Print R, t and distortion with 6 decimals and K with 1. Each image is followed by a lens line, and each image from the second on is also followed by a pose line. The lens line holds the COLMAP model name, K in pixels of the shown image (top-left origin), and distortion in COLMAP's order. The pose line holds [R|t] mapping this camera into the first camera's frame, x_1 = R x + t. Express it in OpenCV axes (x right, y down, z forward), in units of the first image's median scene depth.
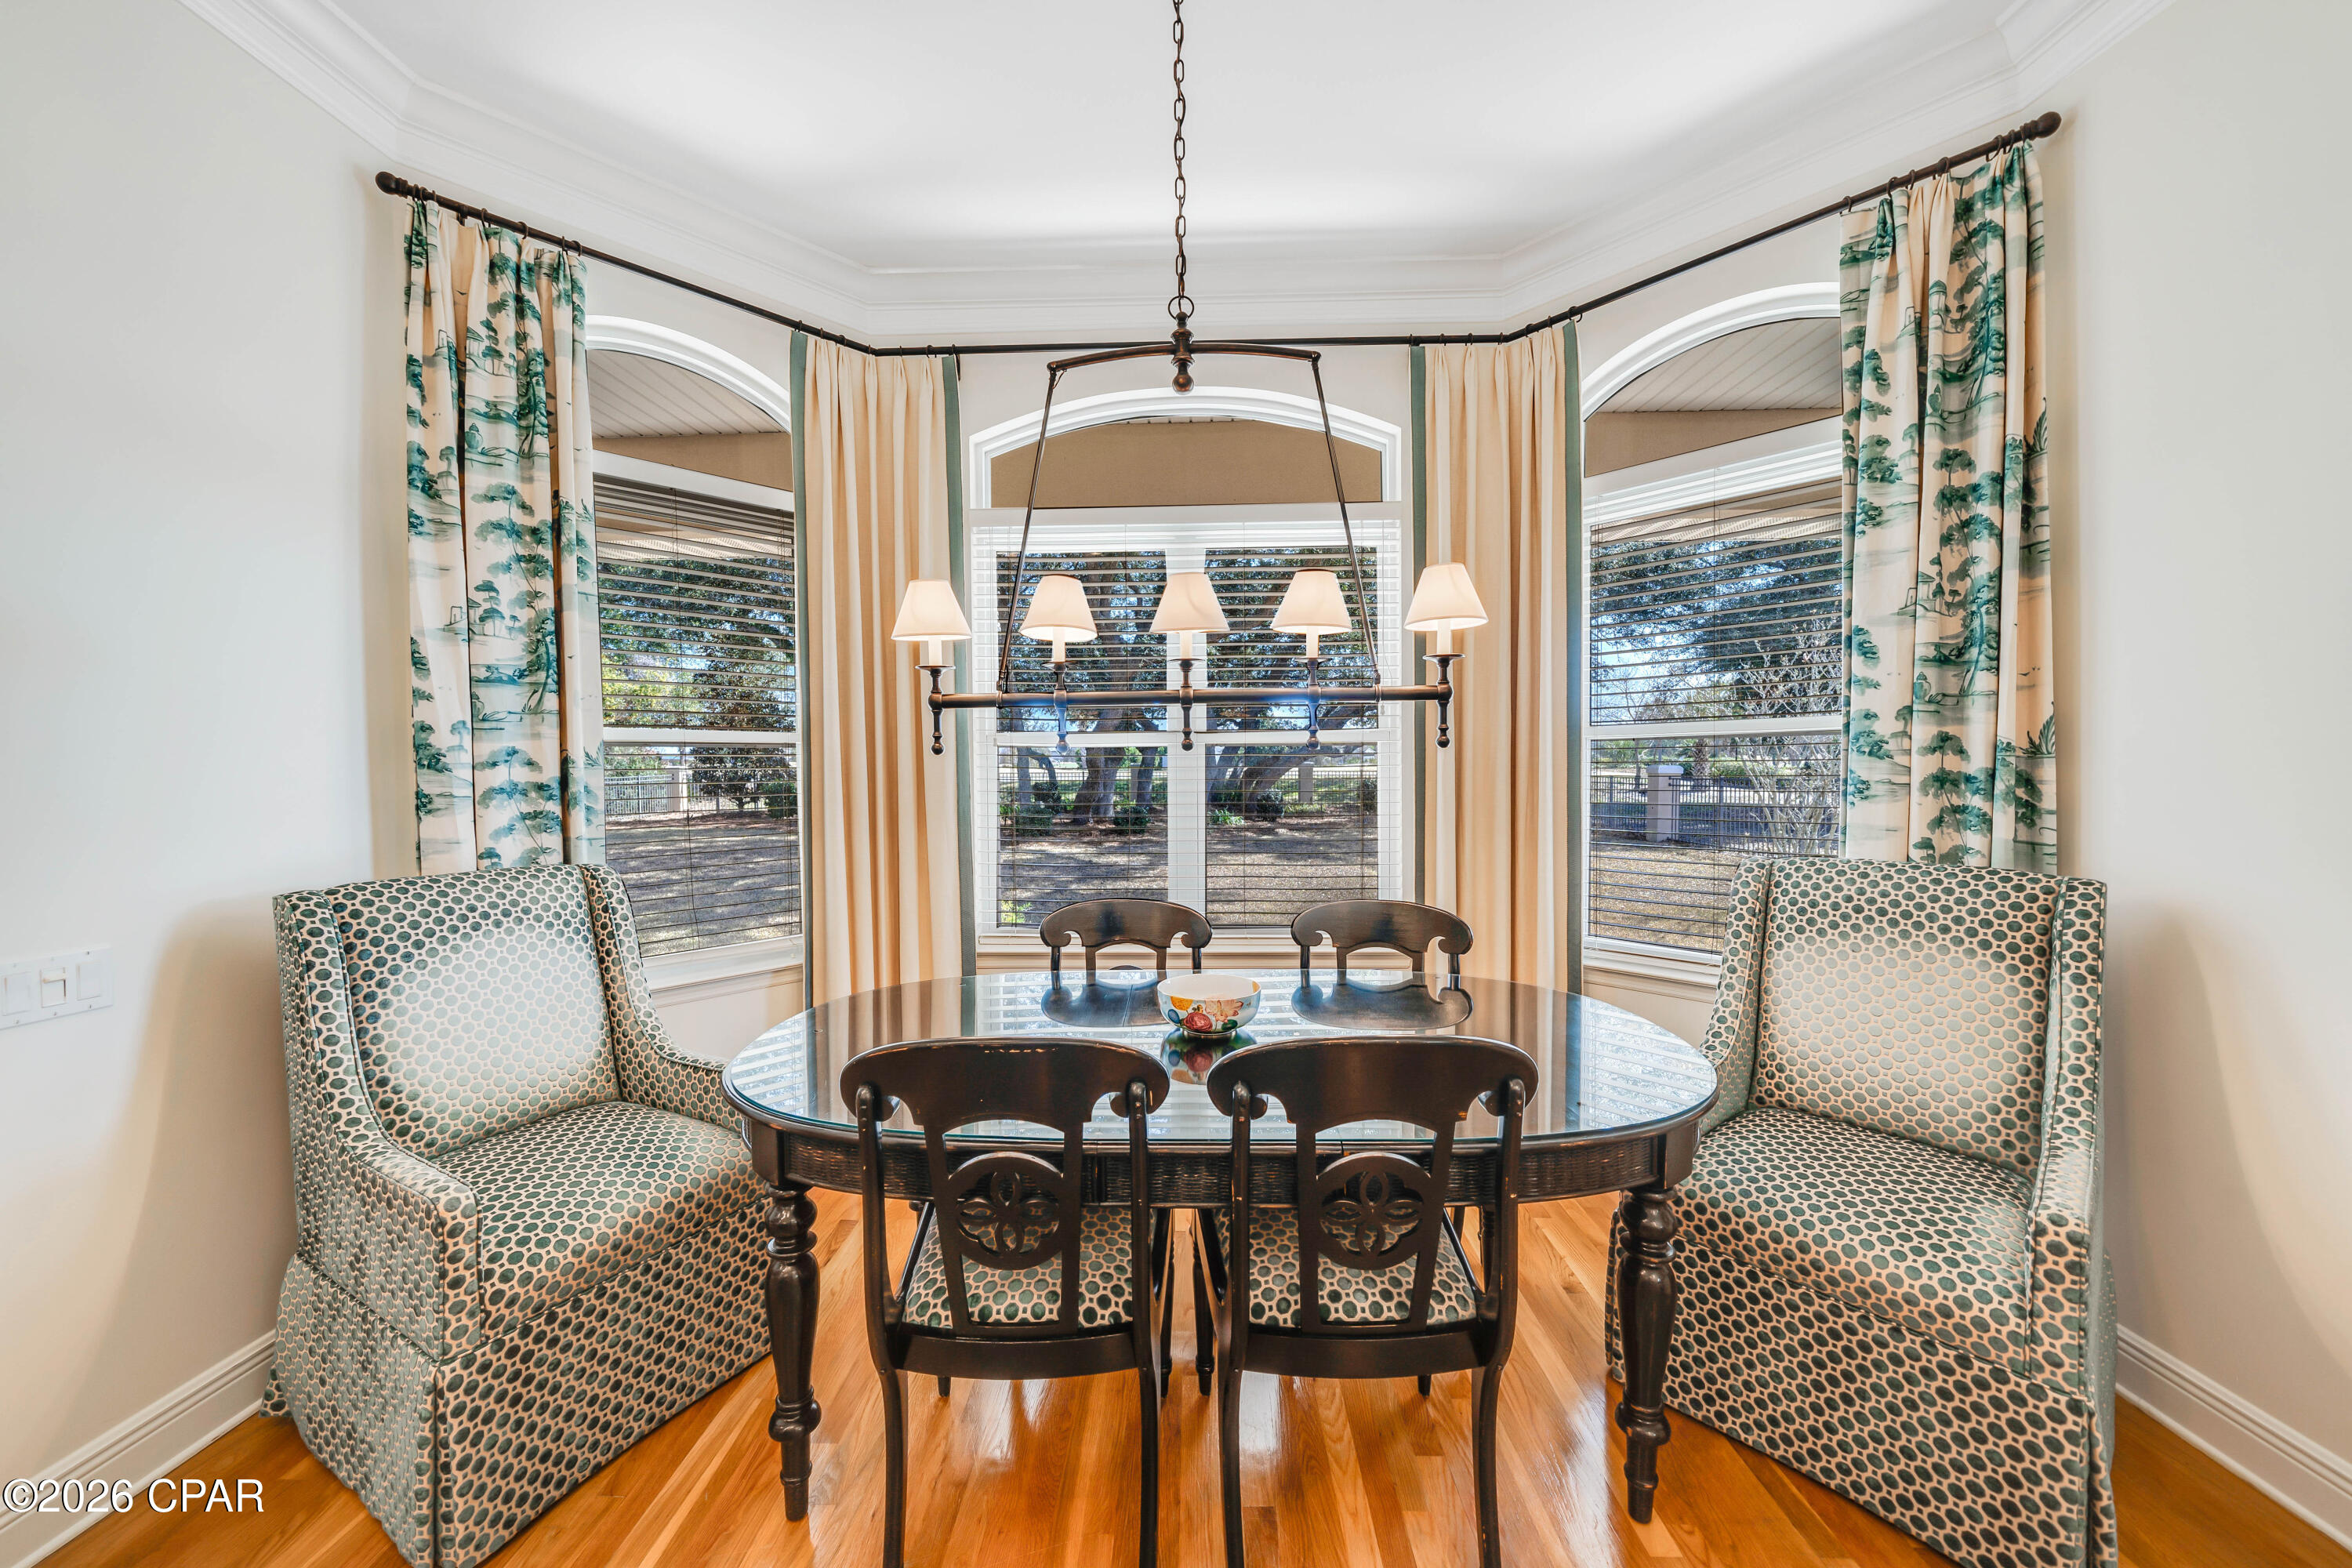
lens RADIAL K [[834.7, 0, 1161.4], [0, 834.7, 781.9], [0, 0, 1]] dist [-0.006259, -0.000234]
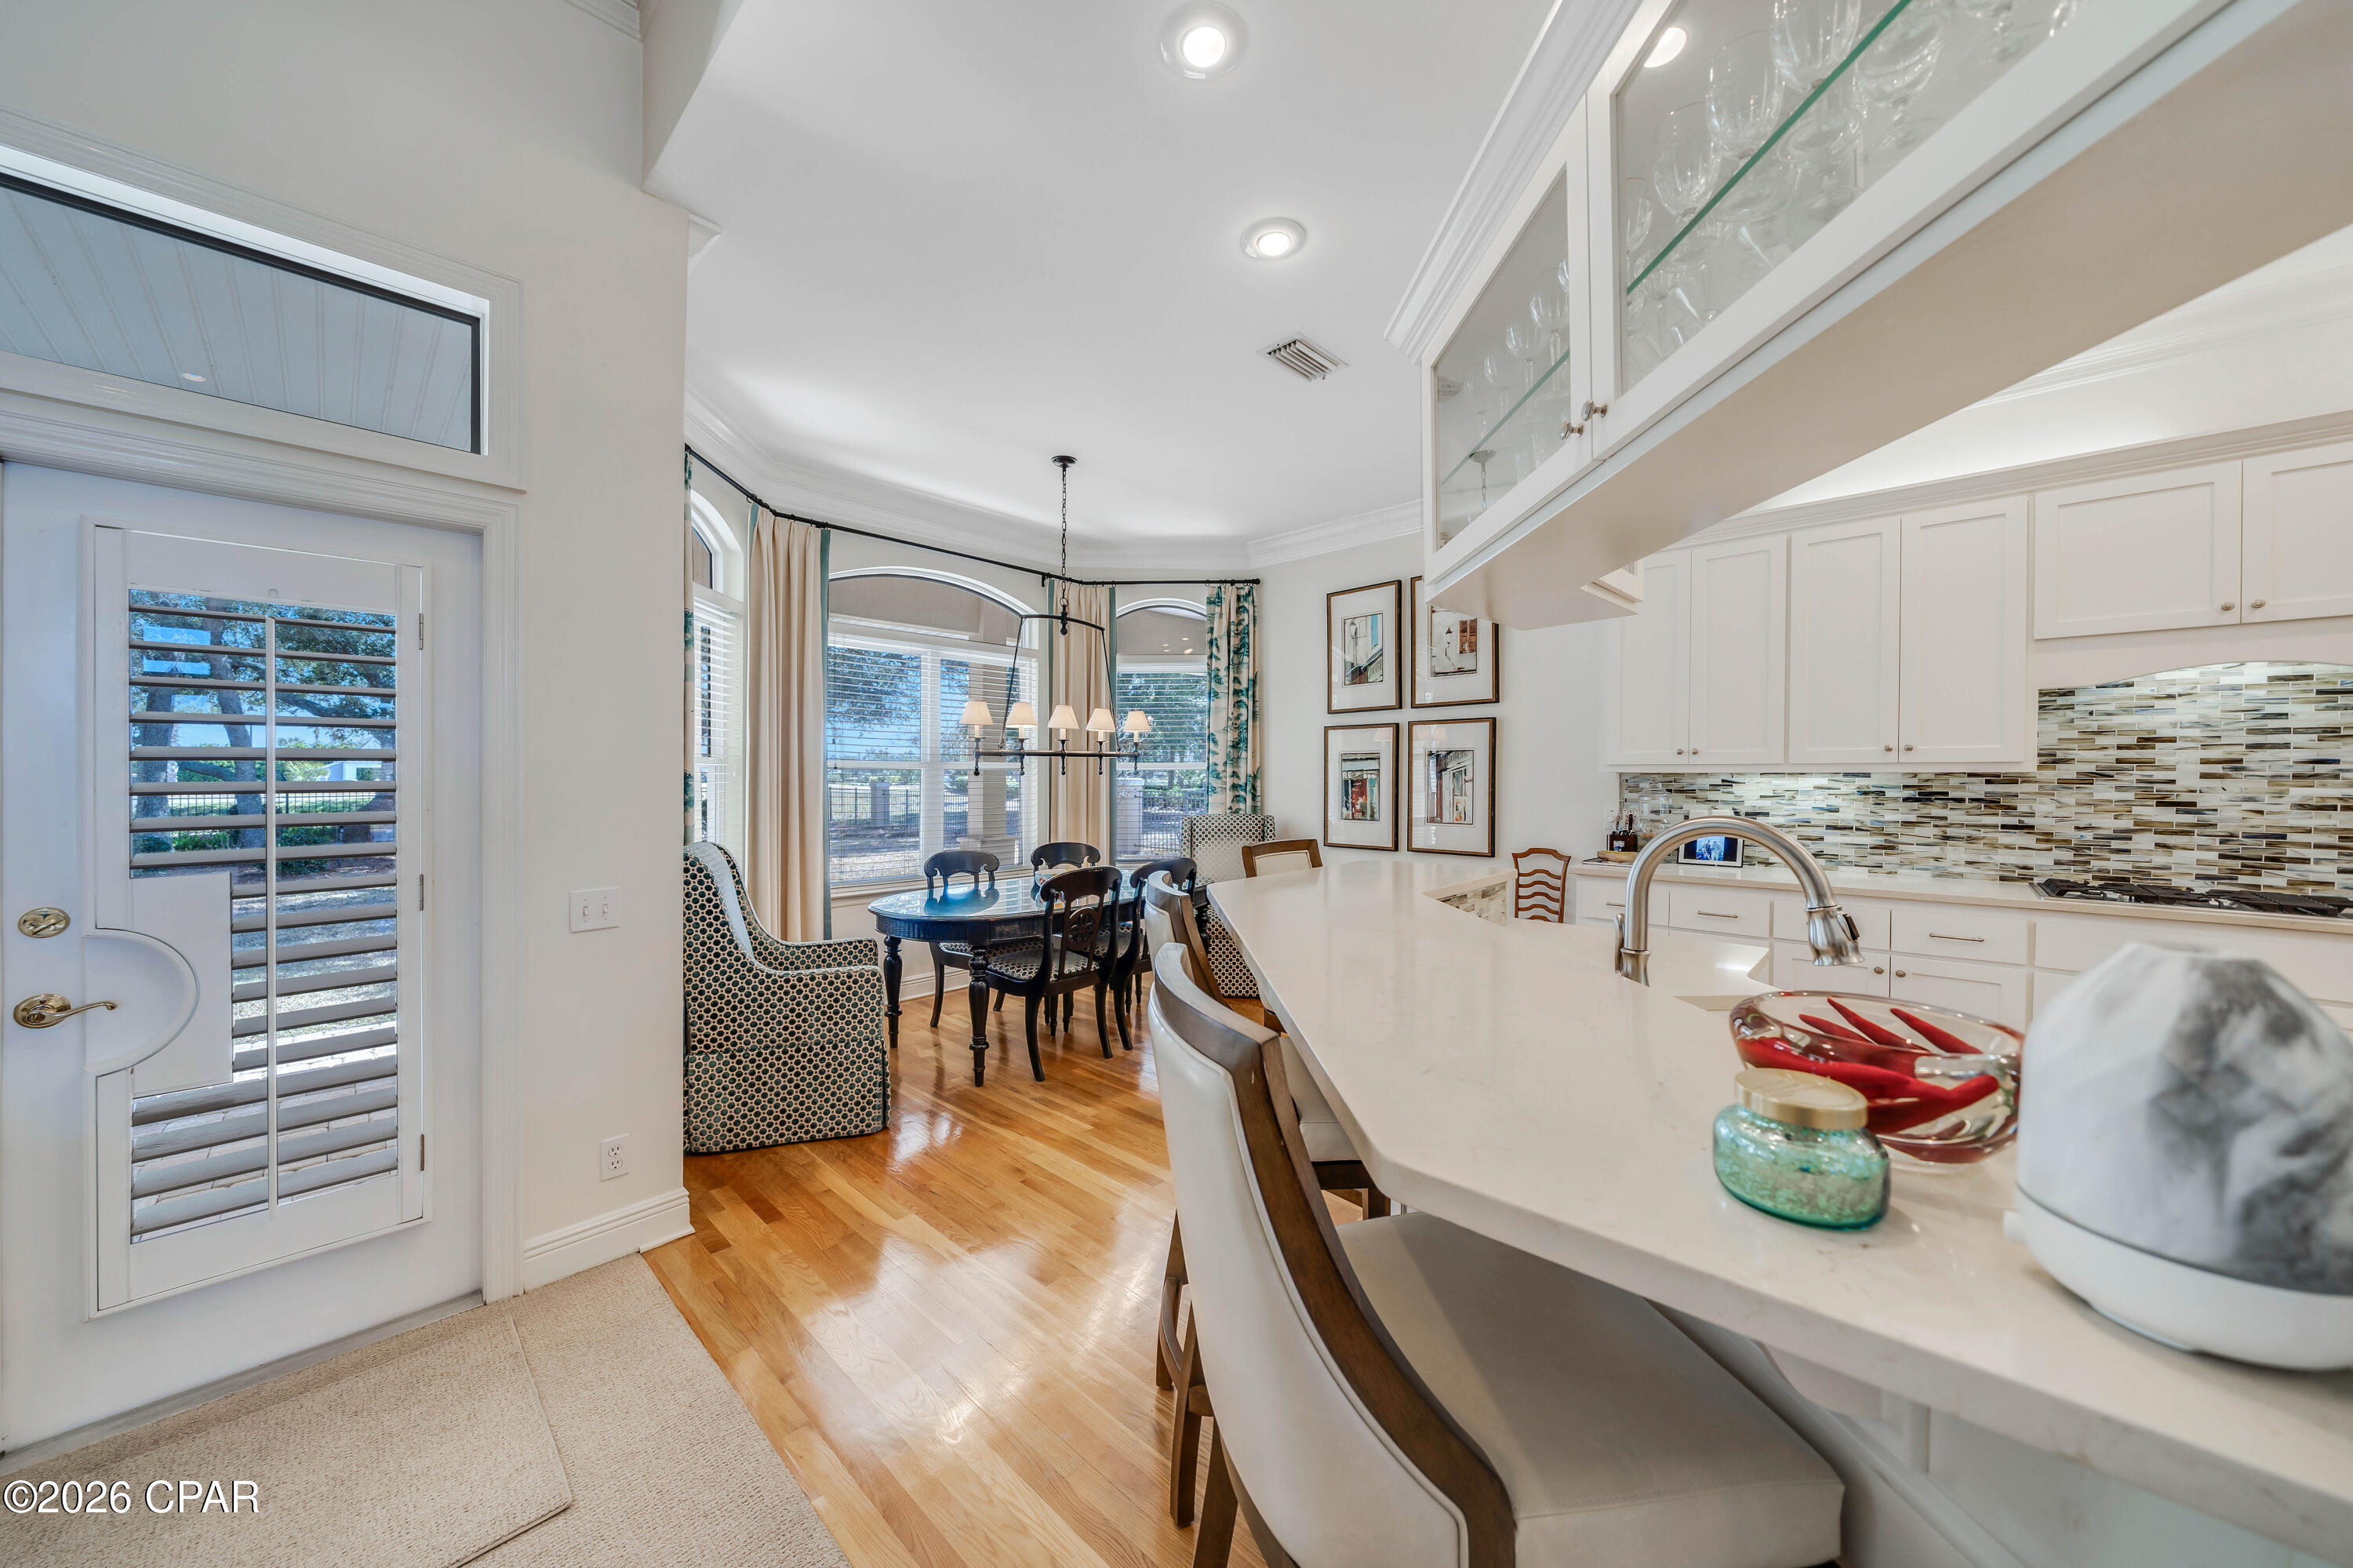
lens RADIAL K [[816.6, 0, 1171.0], [0, 816.6, 784.6], [0, 0, 1]] dist [-0.002501, -0.000113]
pose [[0.661364, -0.001406, 0.750064, -1.354519], [0.015990, 0.999797, -0.012225, 0.021404], [-0.749895, 0.020079, 0.661252, -0.735624]]
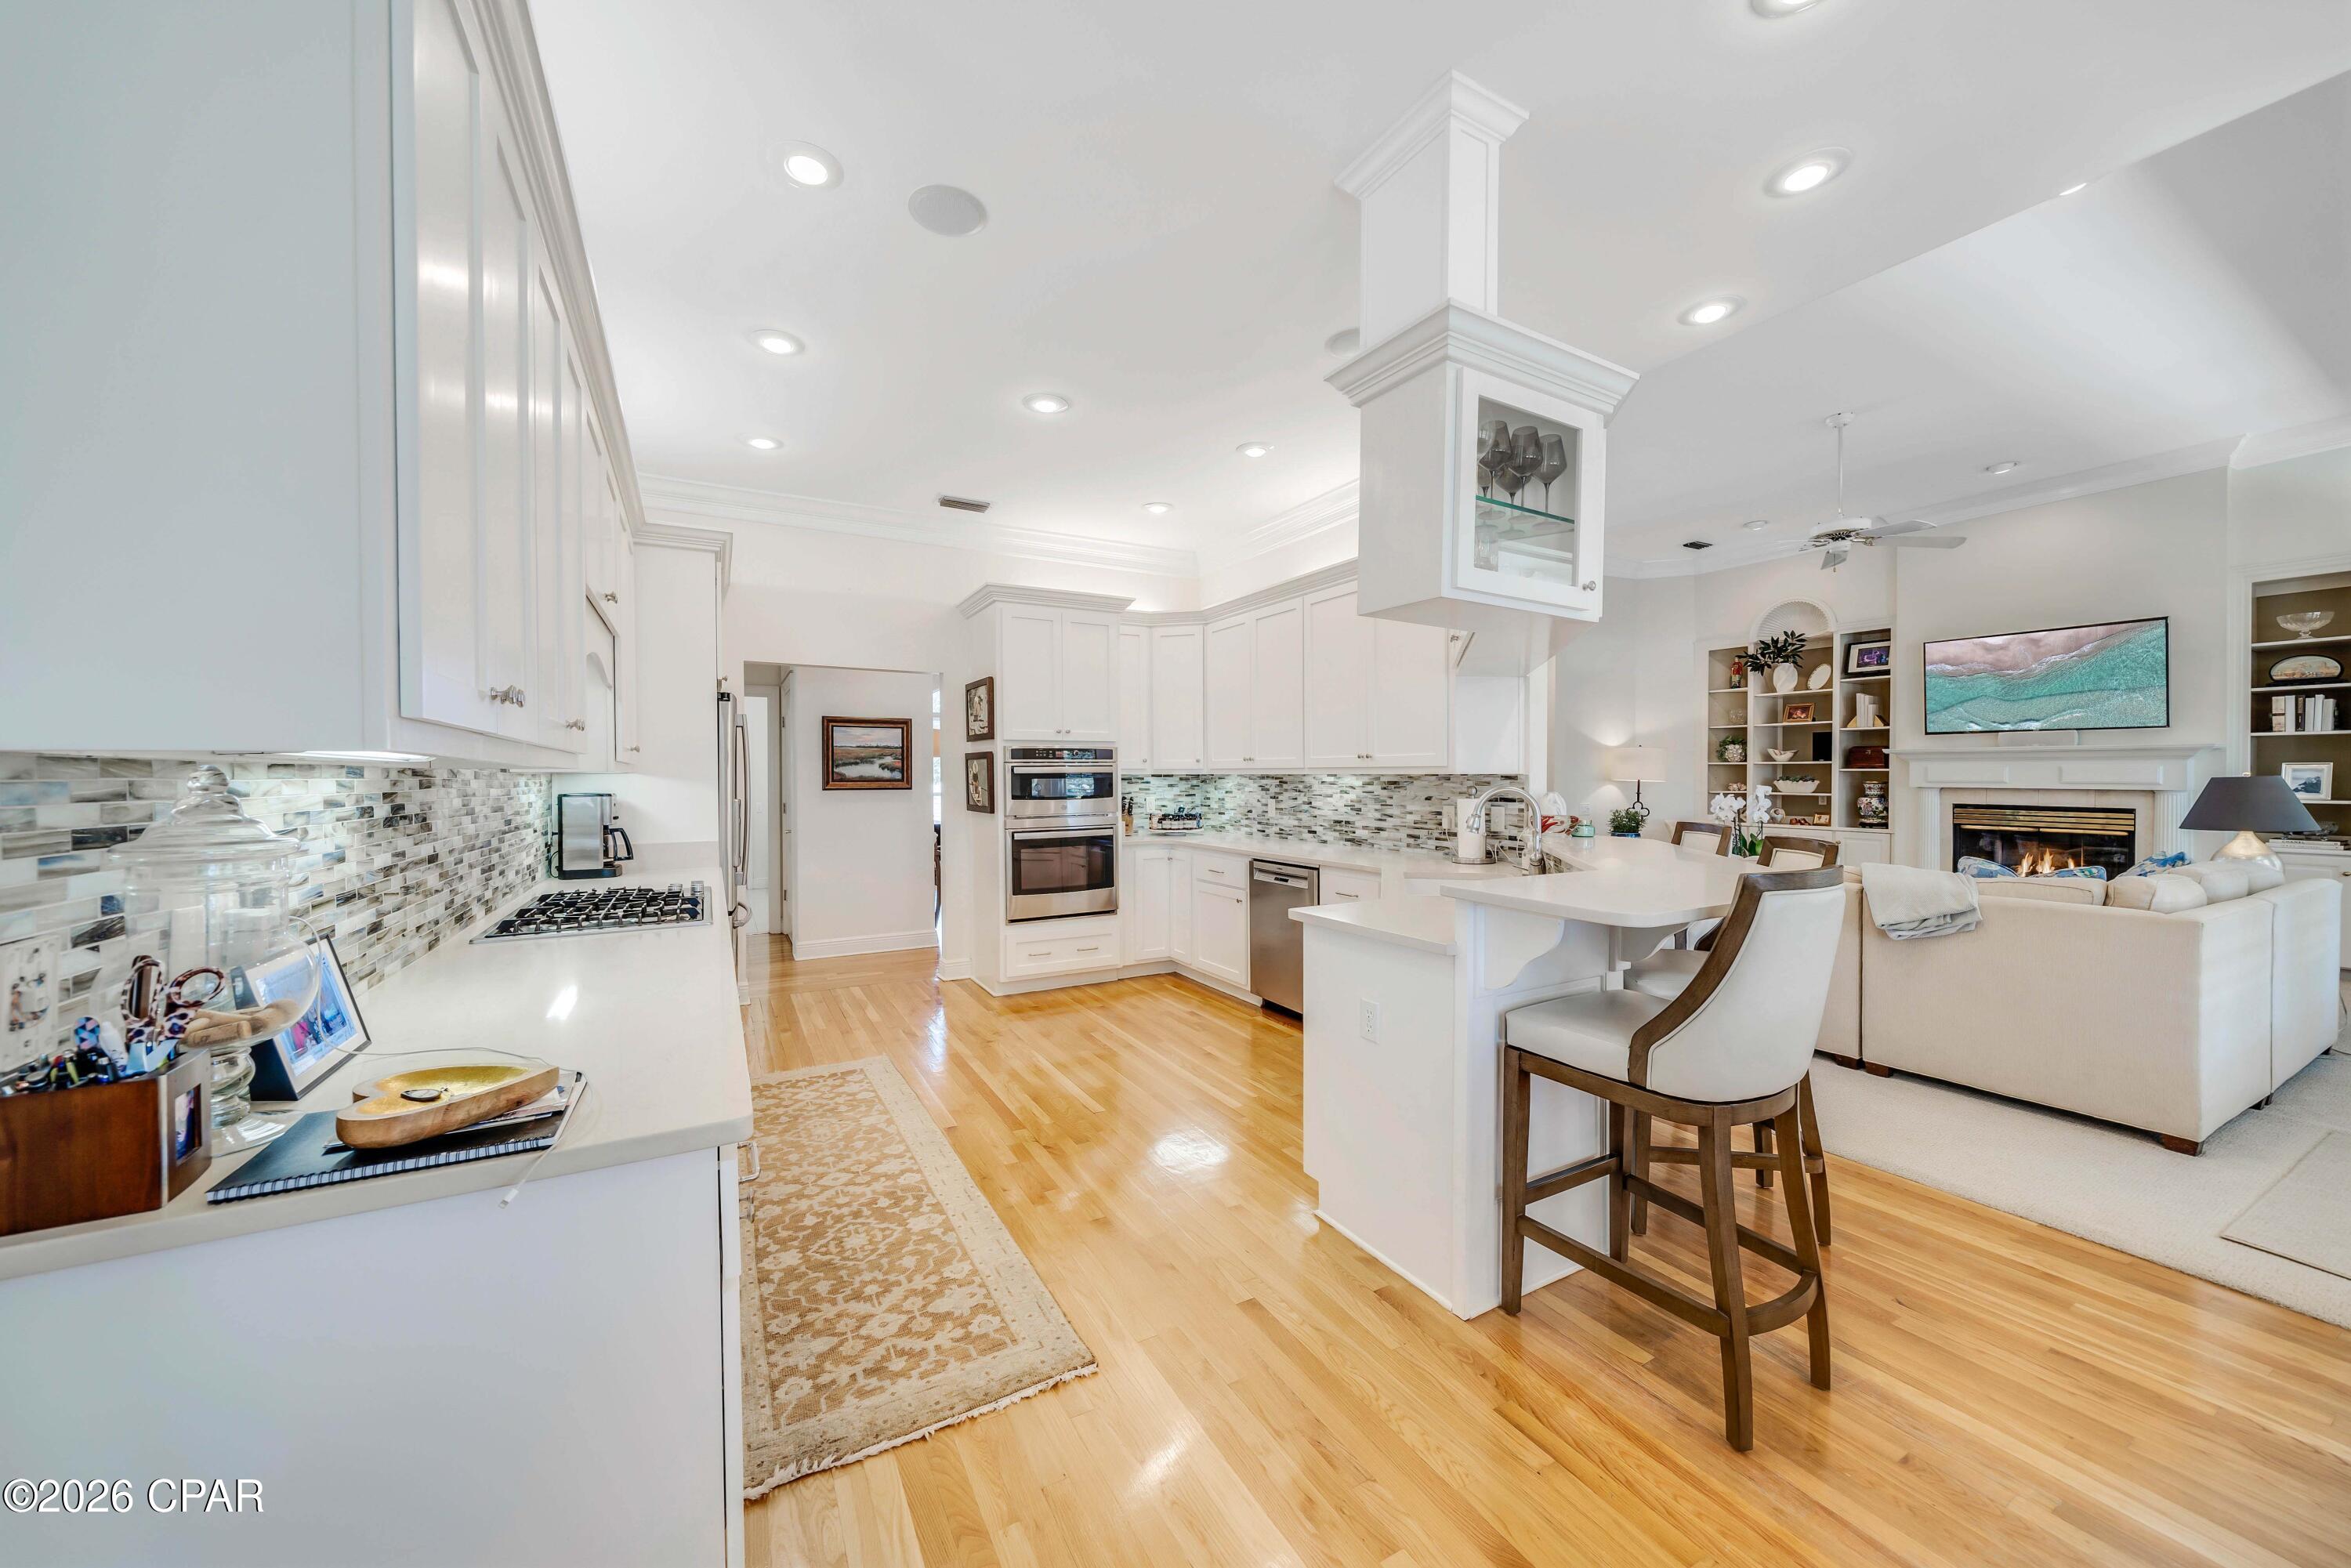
lens RADIAL K [[826.2, 0, 1161.0], [0, 826.2, 781.6], [0, 0, 1]] dist [-0.004195, -0.000165]
pose [[-0.861306, 0.015006, -0.507864, 0.672682], [-0.002491, 0.999427, 0.033756, -0.015238], [0.508080, 0.030340, -0.860776, 0.359021]]
